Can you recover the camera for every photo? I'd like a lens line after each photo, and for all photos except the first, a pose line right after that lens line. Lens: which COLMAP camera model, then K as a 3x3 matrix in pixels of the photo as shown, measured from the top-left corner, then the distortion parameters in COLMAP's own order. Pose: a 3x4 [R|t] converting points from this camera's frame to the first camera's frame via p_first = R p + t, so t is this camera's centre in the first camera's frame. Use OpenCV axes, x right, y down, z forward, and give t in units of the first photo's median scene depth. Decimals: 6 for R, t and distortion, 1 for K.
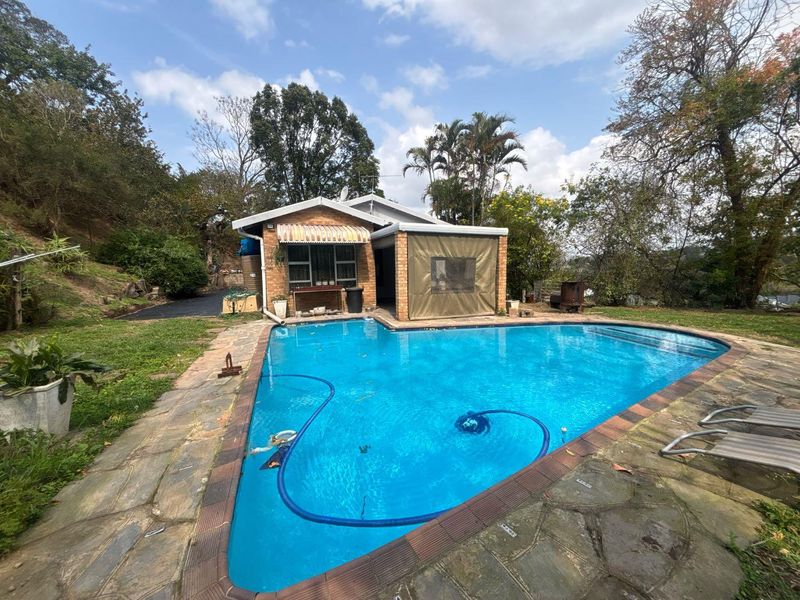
lens RADIAL K [[321.8, 0, 396.8], [0, 321.8, 297.5], [0, 0, 1]] dist [-0.003142, 0.000901]
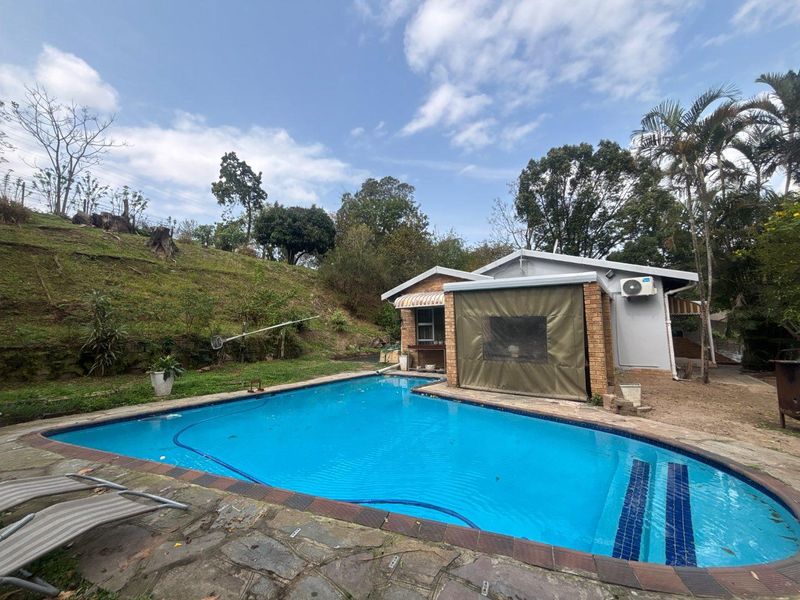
lens RADIAL K [[321.8, 0, 396.8], [0, 321.8, 297.5], [0, 0, 1]] dist [-0.003142, 0.000901]
pose [[0.568266, -0.073090, -0.819592, 0.472876], [-0.078762, 0.986642, -0.142597, -0.024017], [0.819067, 0.145586, 0.554918, 0.214592]]
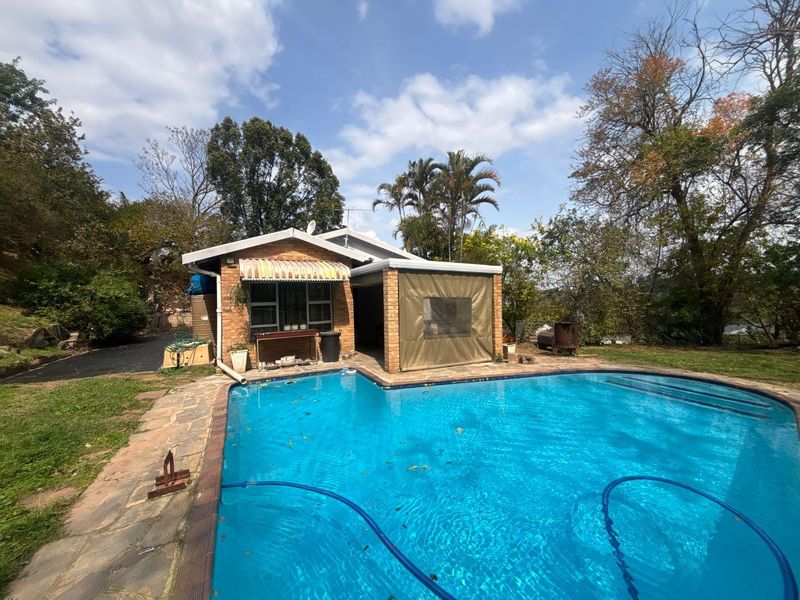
lens RADIAL K [[321.8, 0, 396.8], [0, 321.8, 297.5], [0, 0, 1]] dist [-0.003142, 0.000901]
pose [[0.991689, -0.001775, 0.128646, -0.054570], [0.016031, 0.993817, -0.109869, -0.020750], [-0.127656, 0.111019, 0.985586, 0.097998]]
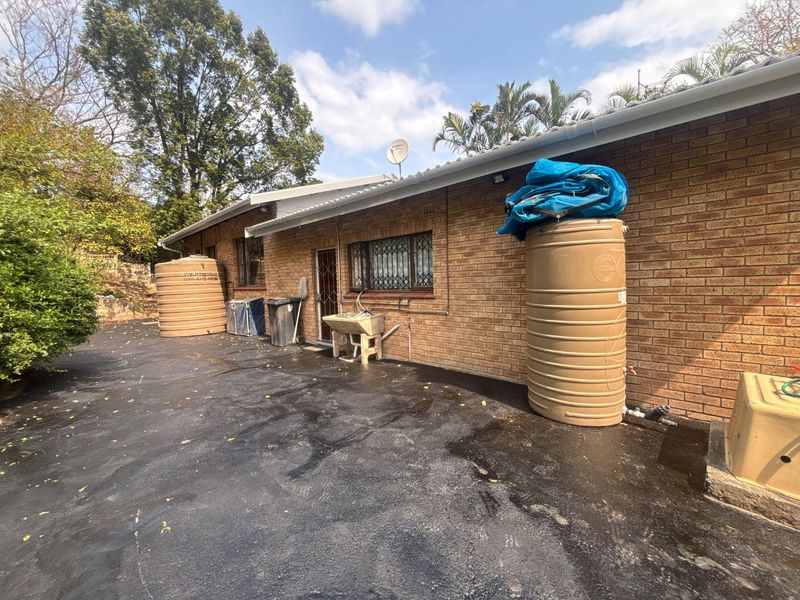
lens RADIAL K [[321.8, 0, 396.8], [0, 321.8, 297.5], [0, 0, 1]] dist [-0.003142, 0.000901]
pose [[0.878701, -0.019690, 0.476967, -0.636892], [0.050388, 0.997393, -0.051653, -0.058082], [-0.474706, 0.069421, 0.877402, 0.759571]]
